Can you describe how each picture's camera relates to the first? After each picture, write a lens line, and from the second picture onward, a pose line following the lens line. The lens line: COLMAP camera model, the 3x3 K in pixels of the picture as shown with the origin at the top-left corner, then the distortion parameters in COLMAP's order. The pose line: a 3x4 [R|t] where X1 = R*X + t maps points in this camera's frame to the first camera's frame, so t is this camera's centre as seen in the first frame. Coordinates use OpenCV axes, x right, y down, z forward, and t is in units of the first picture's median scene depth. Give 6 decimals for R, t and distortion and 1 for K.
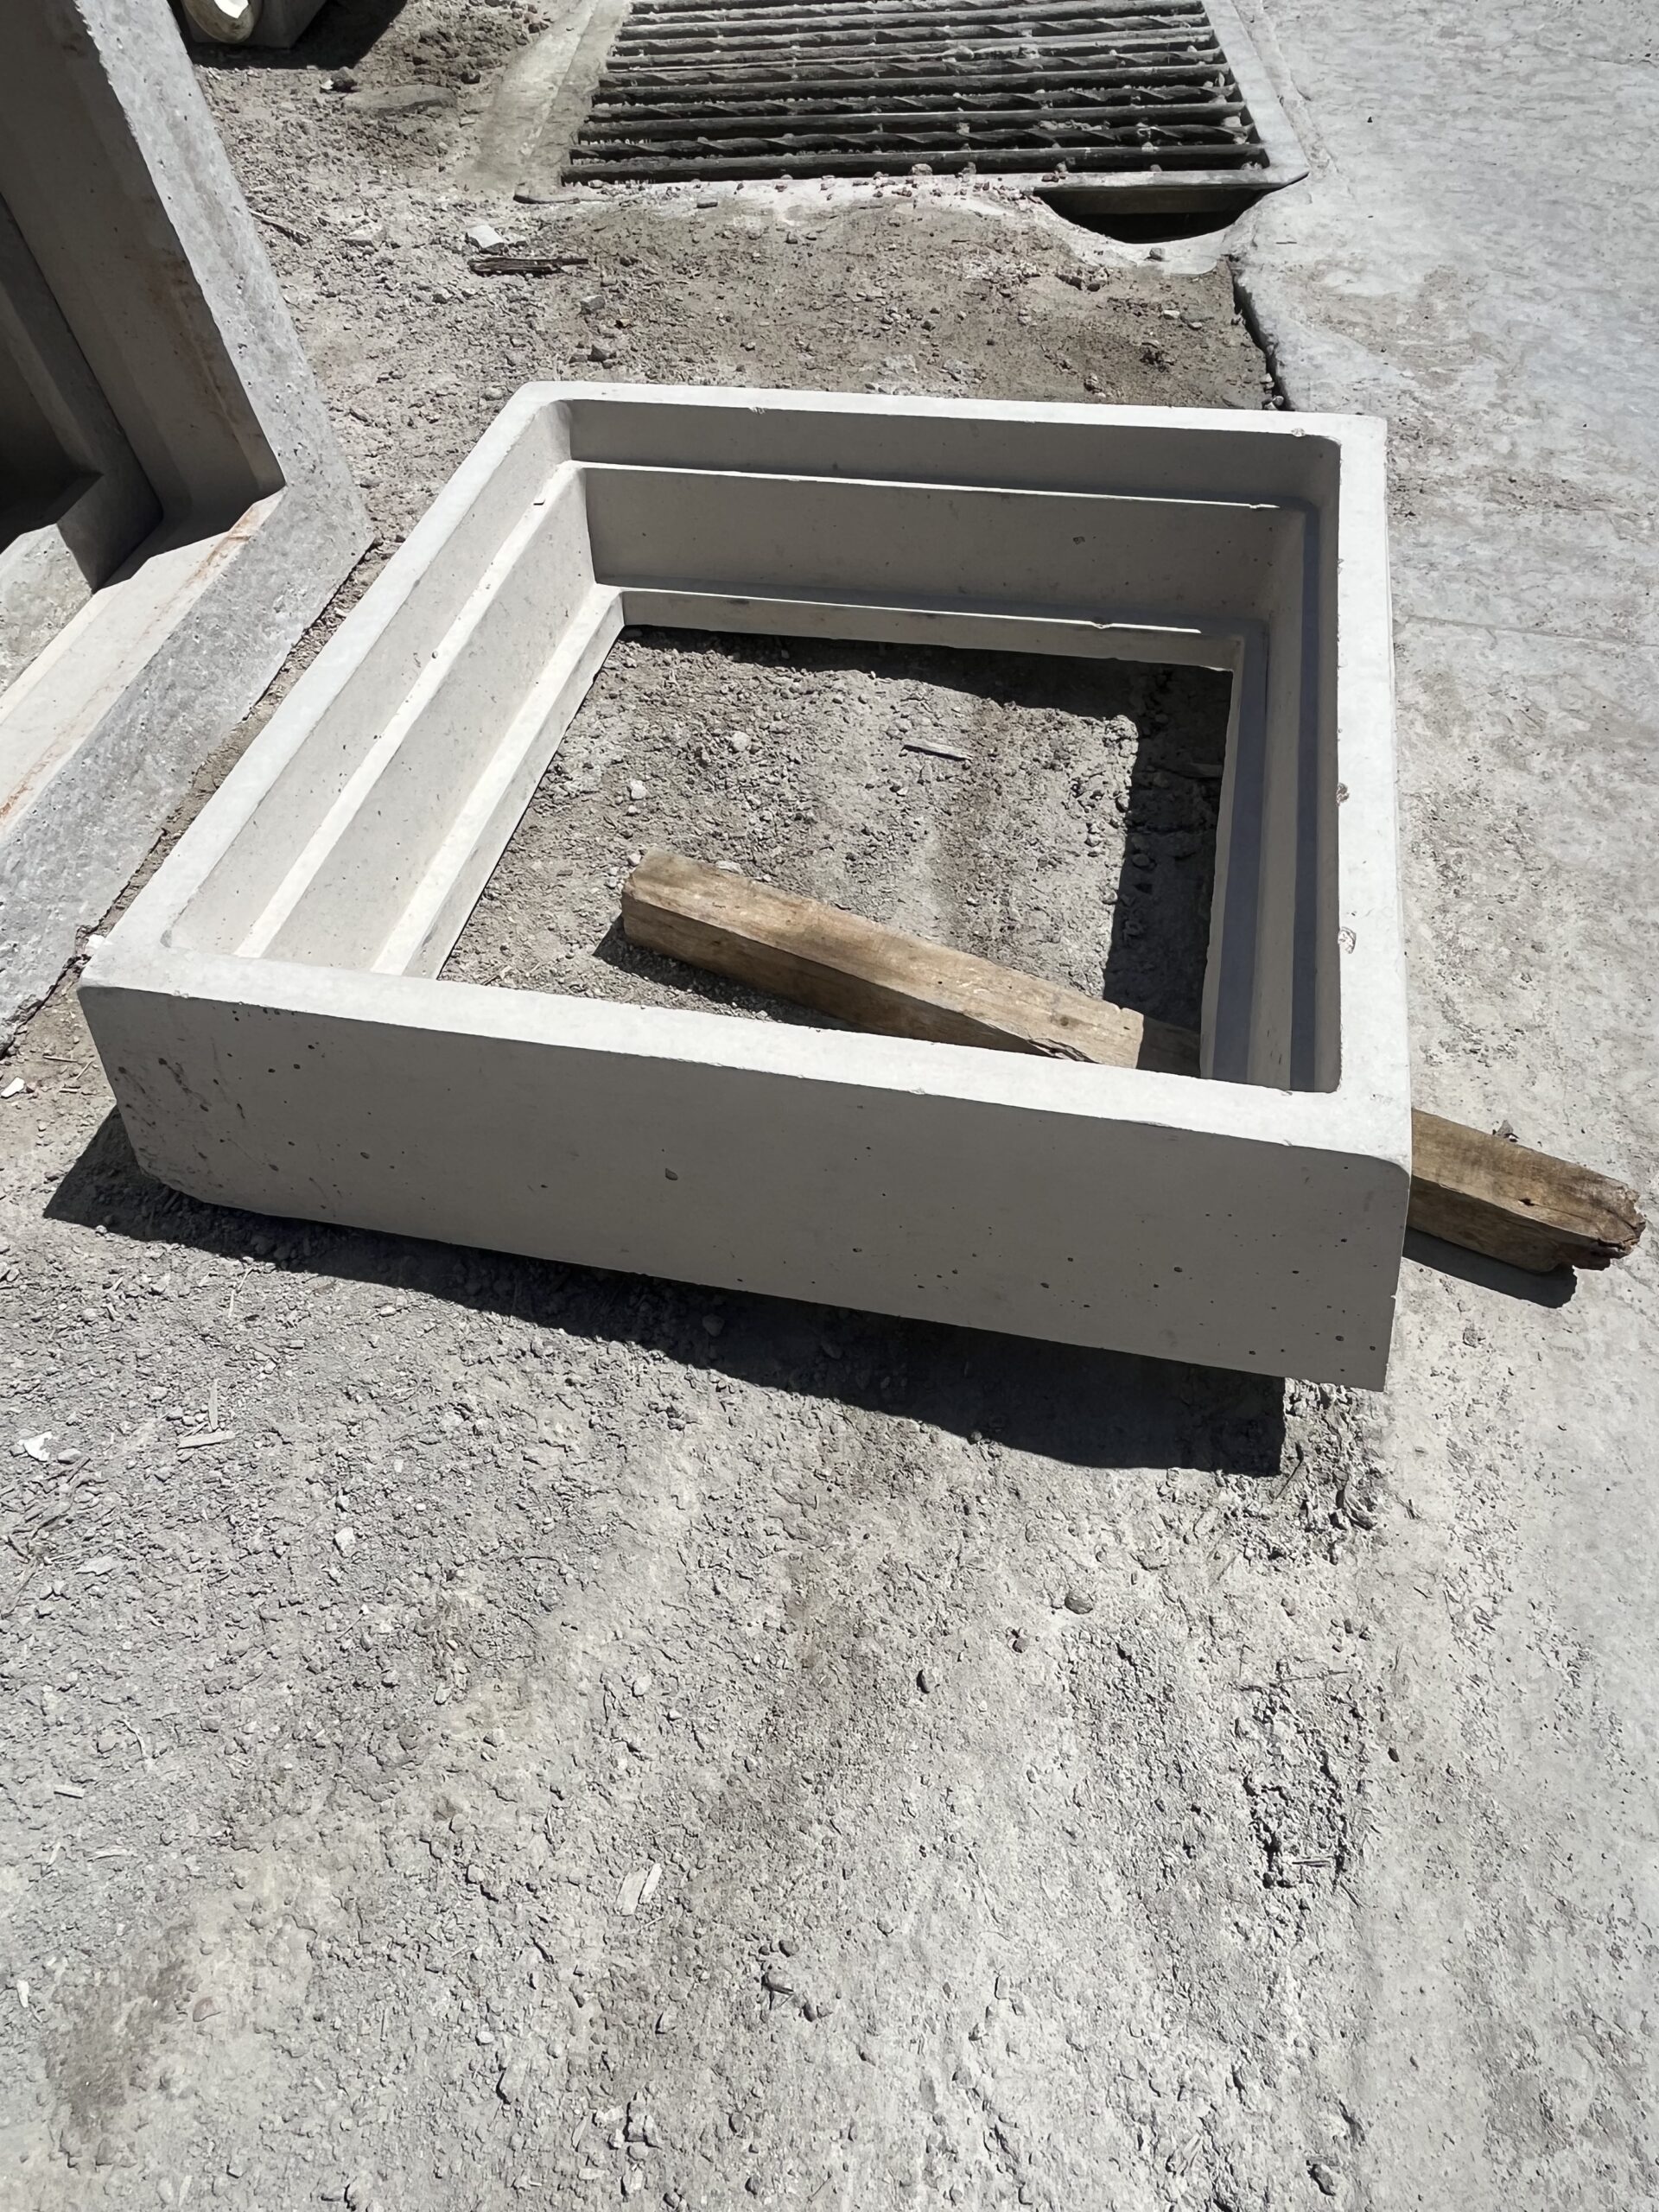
lens RADIAL K [[1319.5, 0, 861.1], [0, 1319.5, 1102.8], [0, 0, 1]] dist [-0.005791, 0.002600]
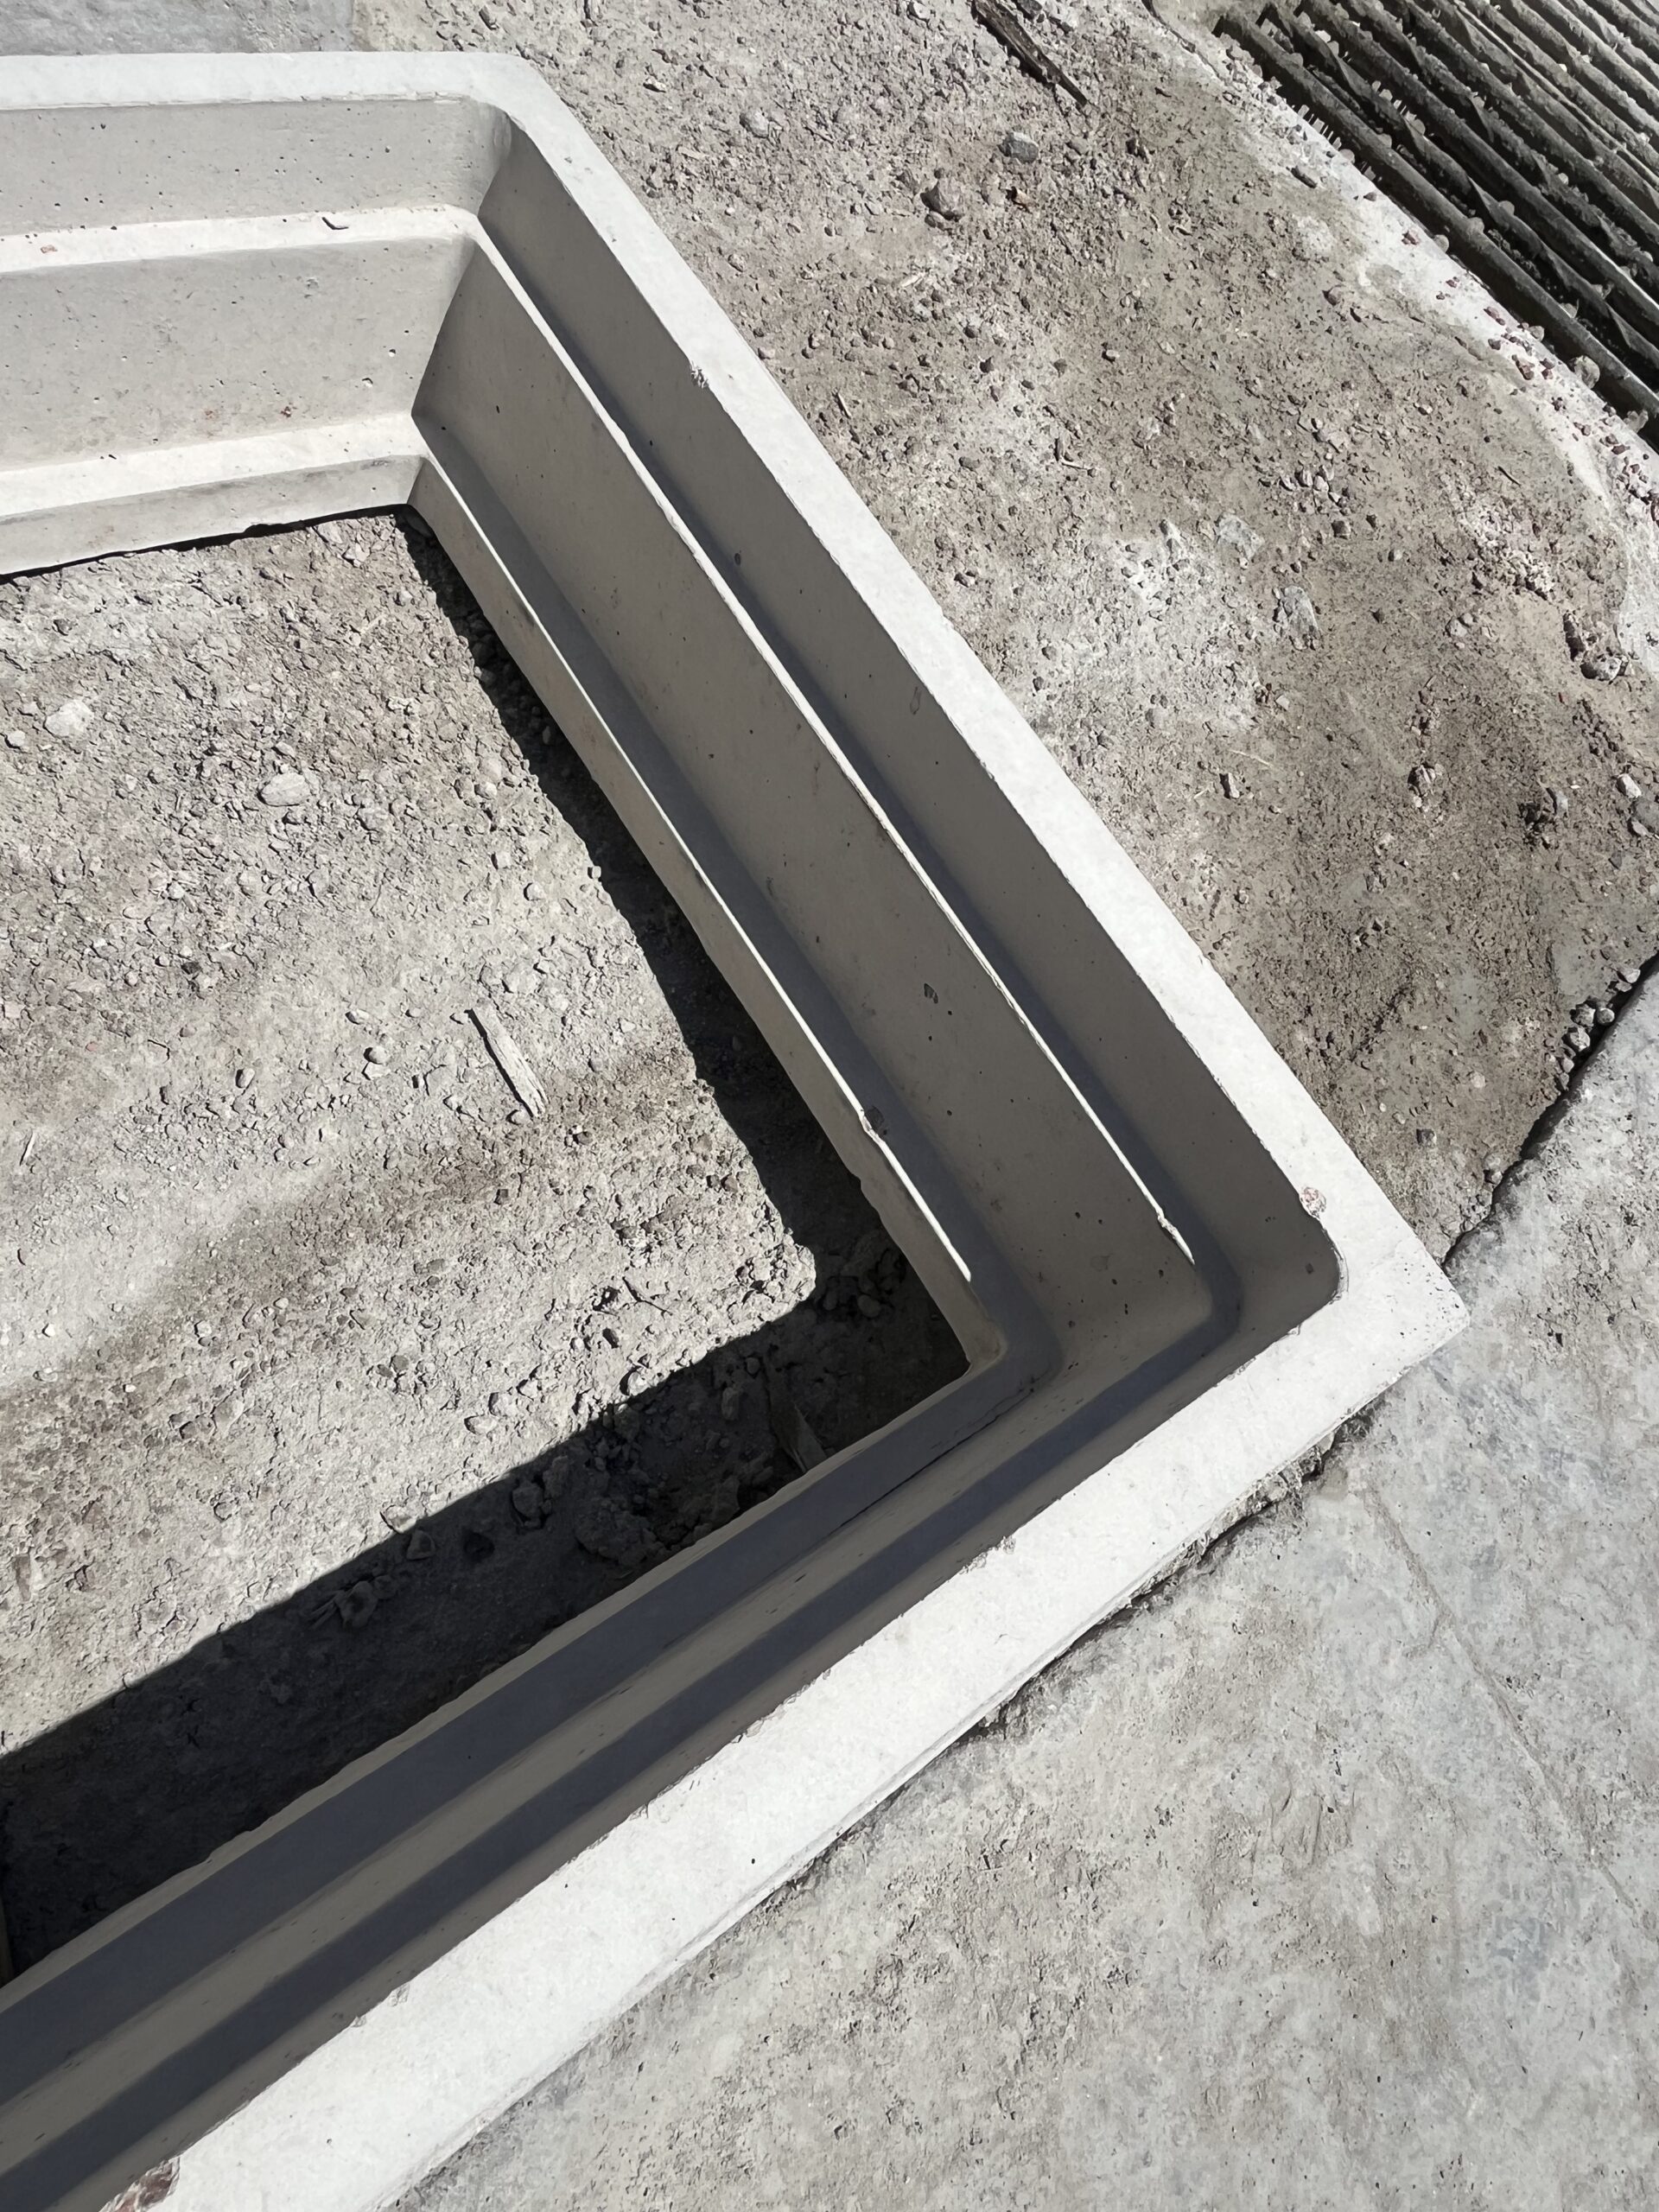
lens RADIAL K [[1319.5, 0, 861.1], [0, 1319.5, 1102.8], [0, 0, 1]] dist [-0.005791, 0.002600]
pose [[0.669465, 0.740033, -0.064558, 0.140603], [-0.733818, 0.672335, 0.097351, -0.284271], [0.115448, -0.017800, 0.993154, 0.317884]]
